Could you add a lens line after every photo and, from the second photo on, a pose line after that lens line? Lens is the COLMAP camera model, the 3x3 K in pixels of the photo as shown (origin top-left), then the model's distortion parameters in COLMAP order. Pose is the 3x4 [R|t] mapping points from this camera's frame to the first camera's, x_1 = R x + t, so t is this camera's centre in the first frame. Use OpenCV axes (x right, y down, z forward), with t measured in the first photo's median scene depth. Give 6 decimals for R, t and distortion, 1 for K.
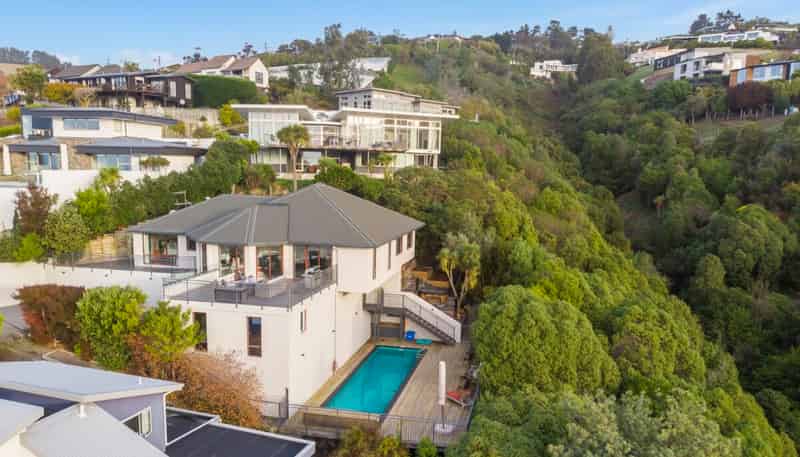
lens RADIAL K [[610.1, 0, 400.0], [0, 610.1, 228.5], [0, 0, 1]] dist [-0.002627, -0.003056]
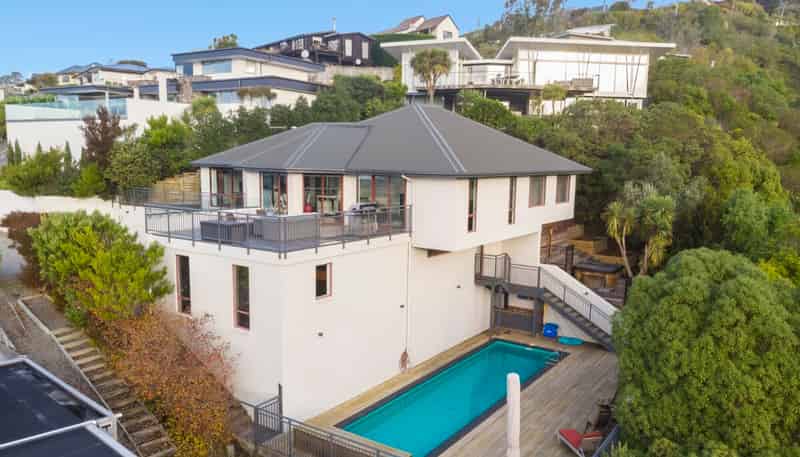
lens RADIAL K [[610.1, 0, 400.0], [0, 610.1, 228.5], [0, 0, 1]] dist [-0.002627, -0.003056]
pose [[0.931651, 0.042885, -0.360815, 0.098409], [-0.040841, 0.999077, 0.013293, 0.063024], [0.361052, 0.002352, 0.932543, 0.322163]]
